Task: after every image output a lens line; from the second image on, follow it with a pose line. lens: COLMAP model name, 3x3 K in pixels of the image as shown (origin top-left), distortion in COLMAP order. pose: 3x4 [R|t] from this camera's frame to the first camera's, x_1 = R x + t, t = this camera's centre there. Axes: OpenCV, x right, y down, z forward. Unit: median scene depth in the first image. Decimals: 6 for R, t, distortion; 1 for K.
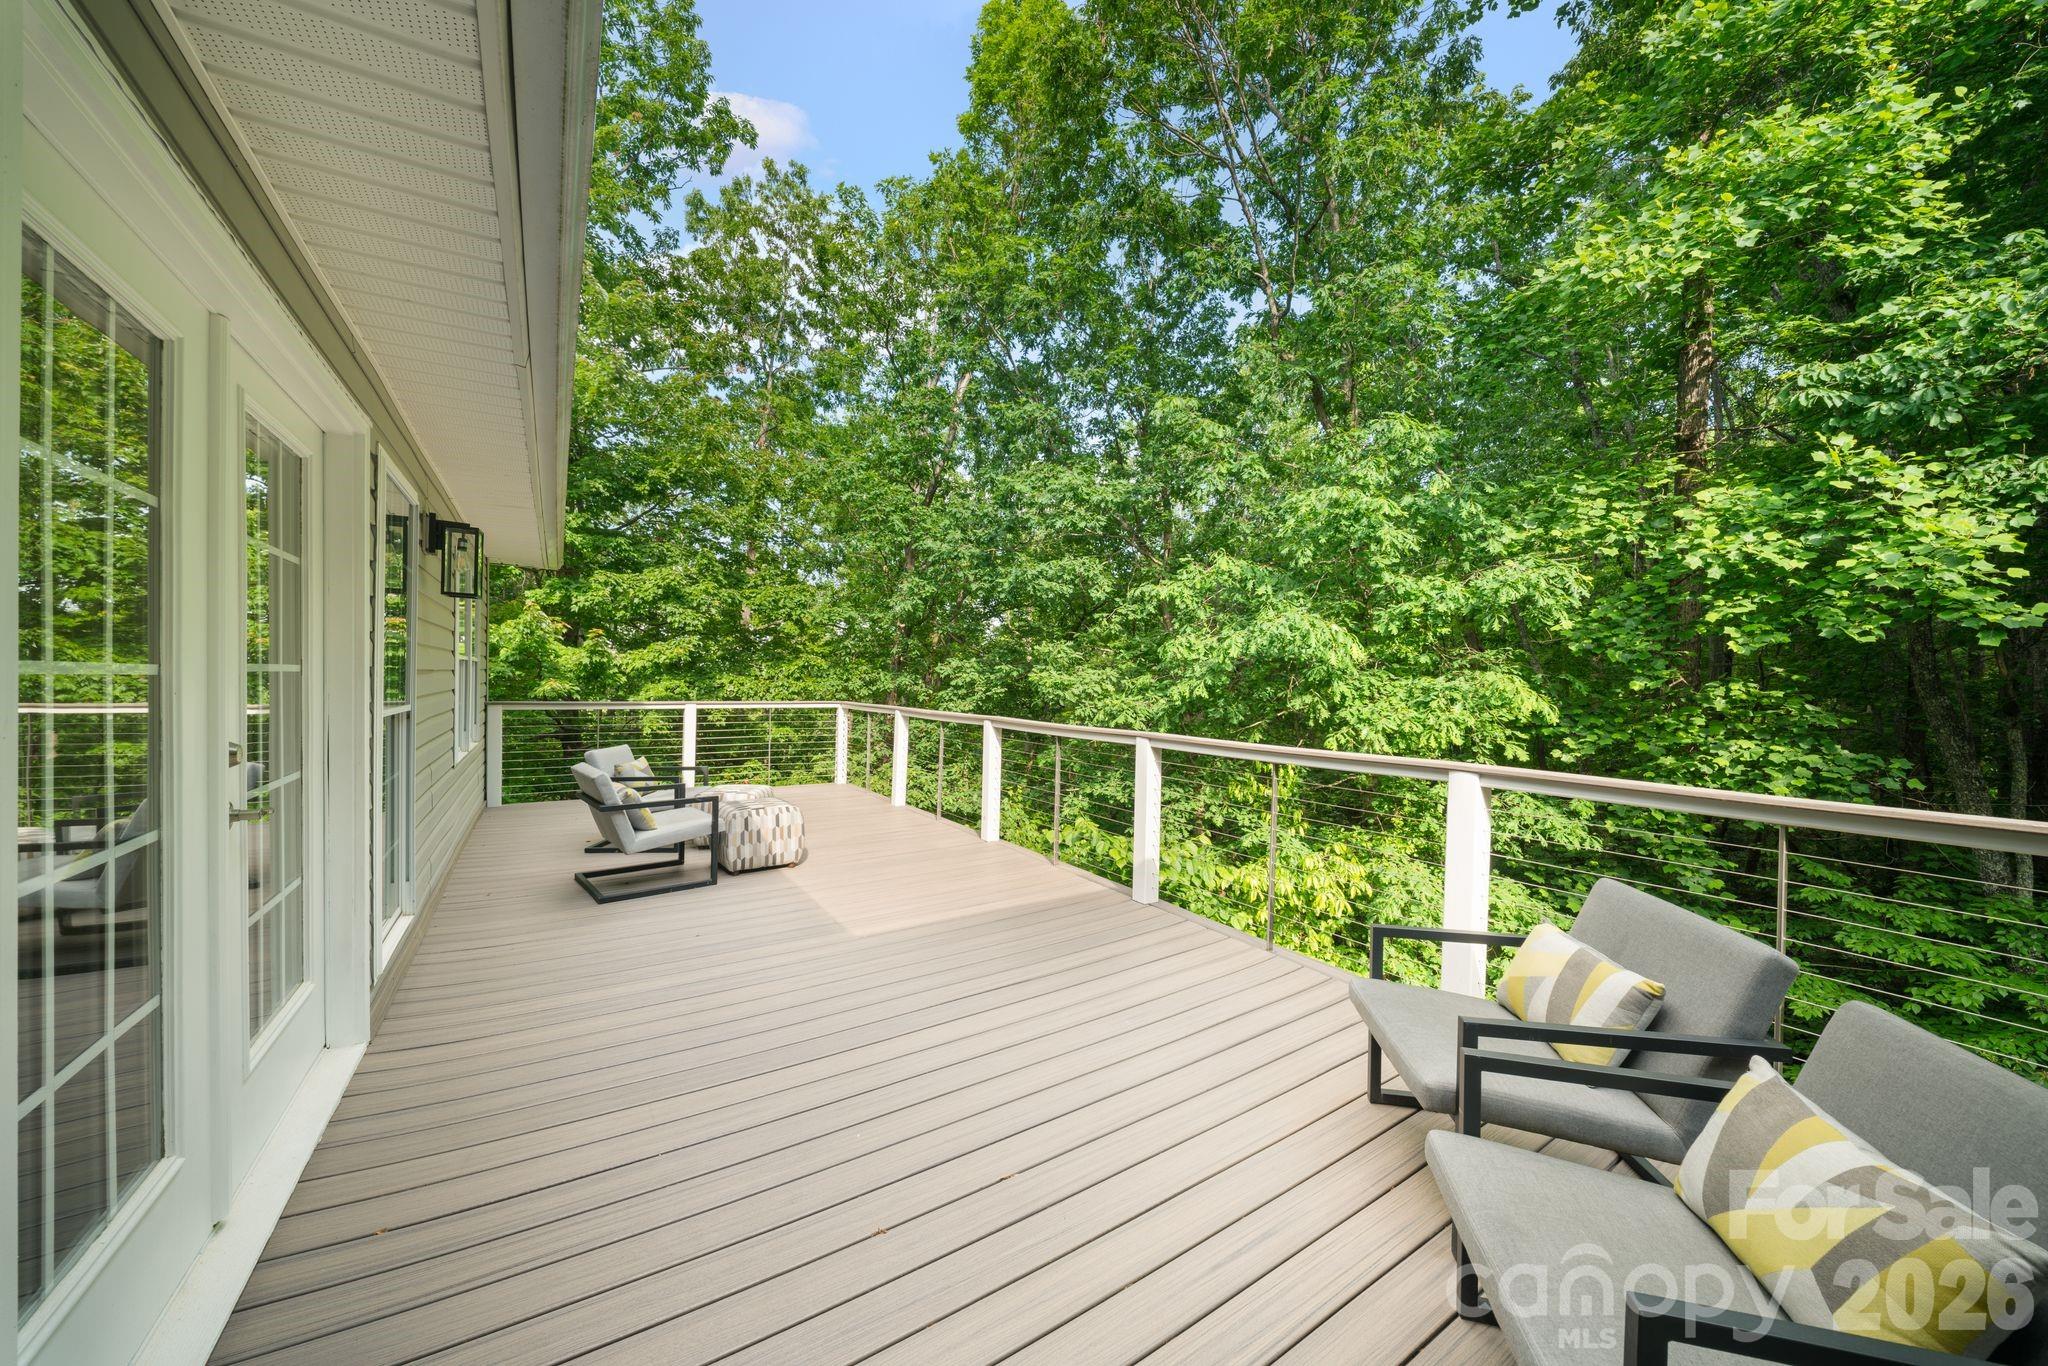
lens RADIAL K [[713.8, 0, 1022.1], [0, 713.8, 691.1], [0, 0, 1]] dist [-0.000610, -0.000077]
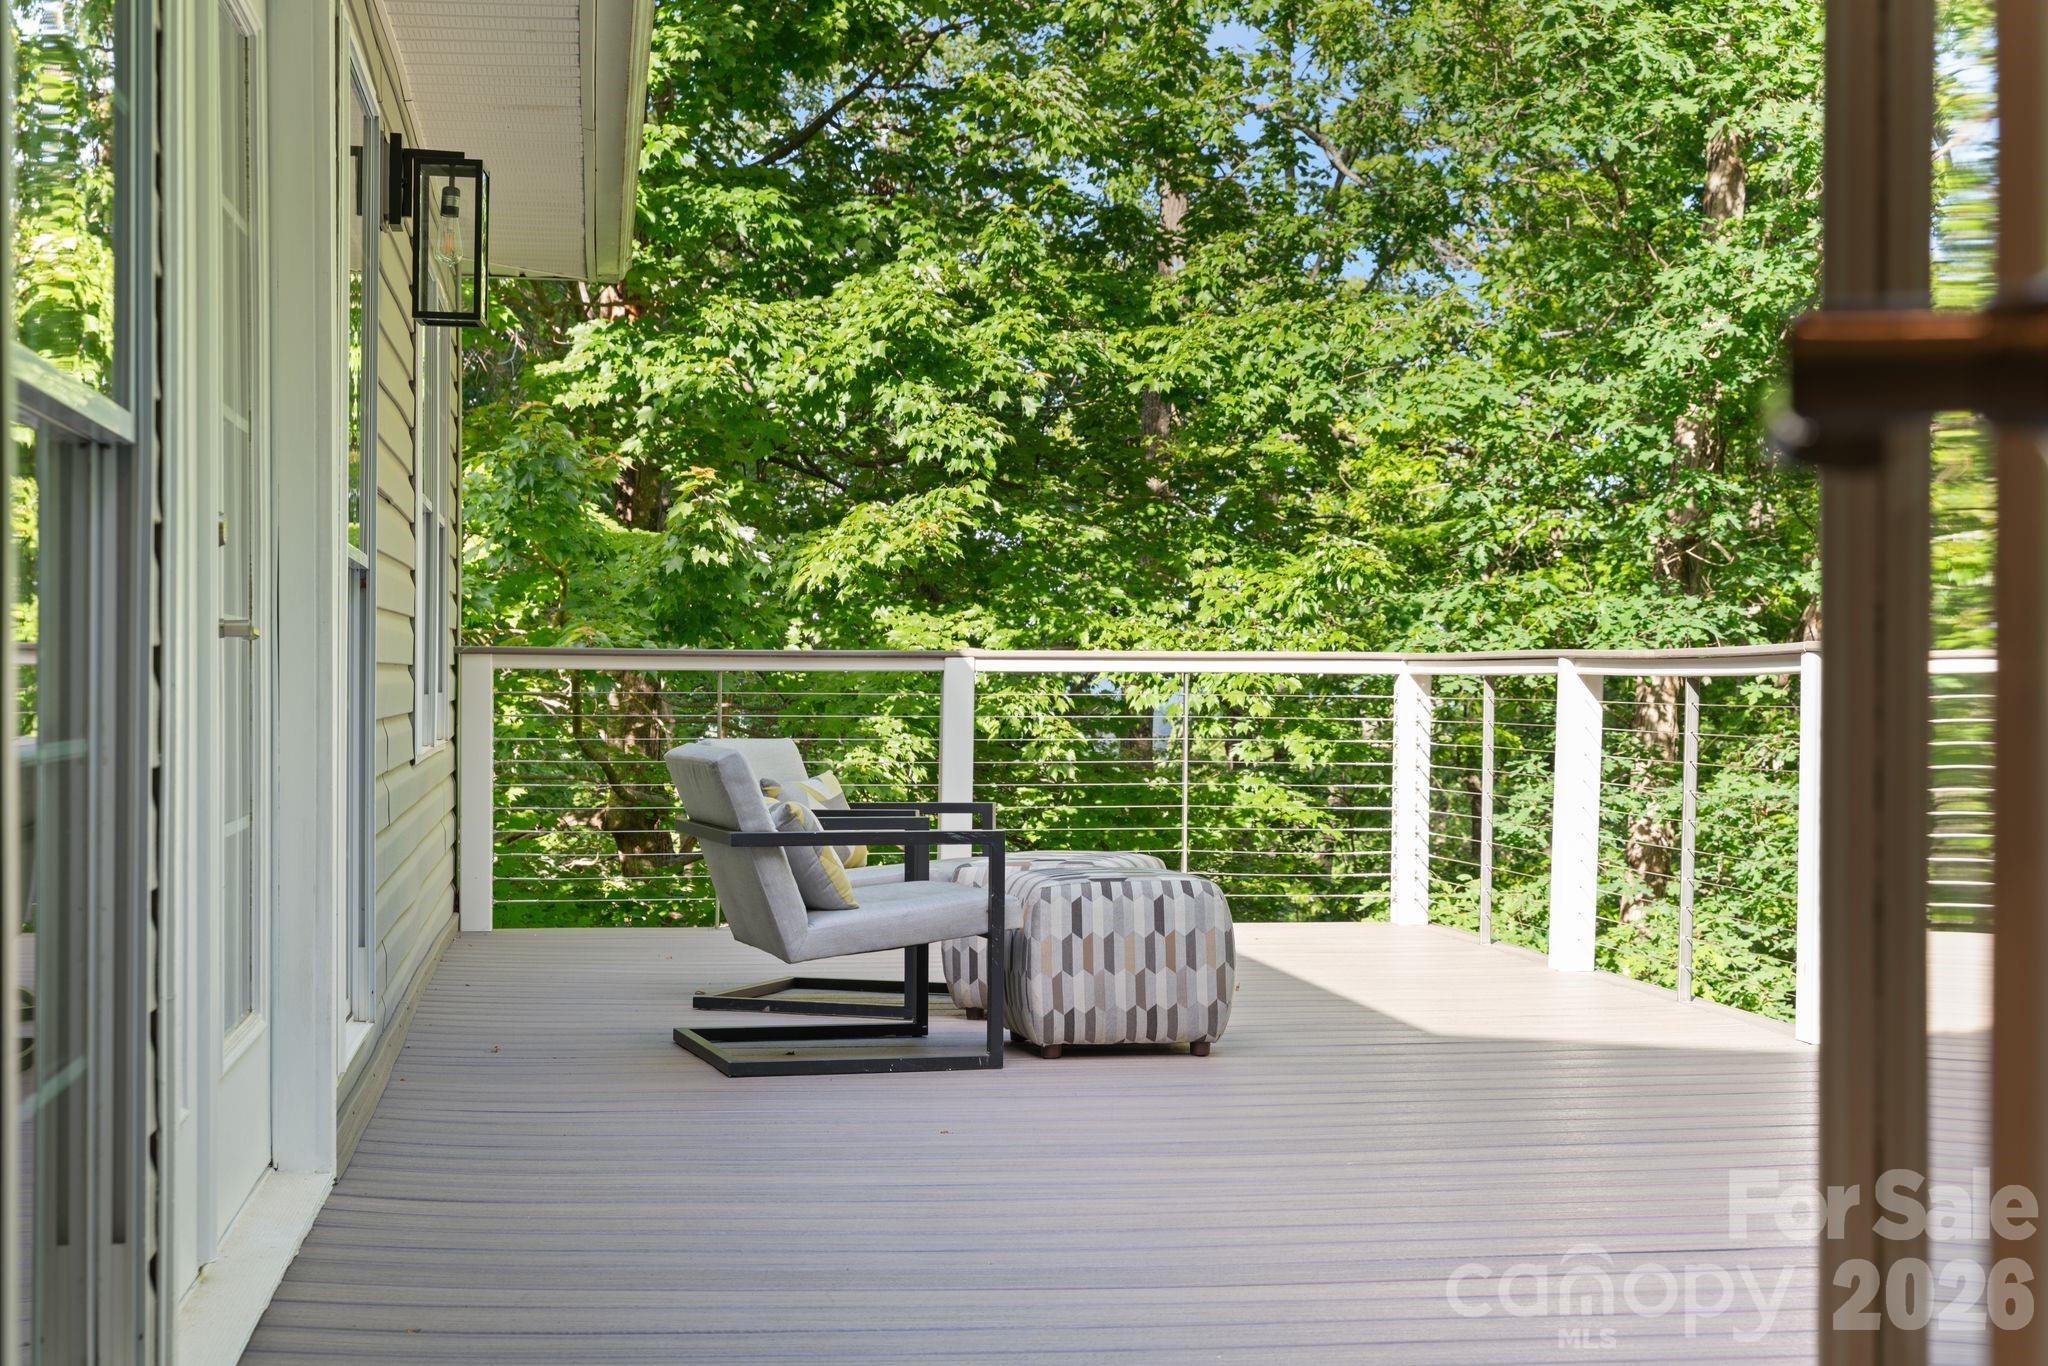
lens RADIAL K [[2882.6, 0, 1024.0], [0, 2882.6, 683.0], [0, 0, 1]] dist [0.248527, 0.014705]
pose [[0.909694, -0.020590, -0.414769, 0.206480], [0.011843, 0.999650, -0.023650, 0.101202], [0.415111, 0.016602, 0.909619, -0.360570]]
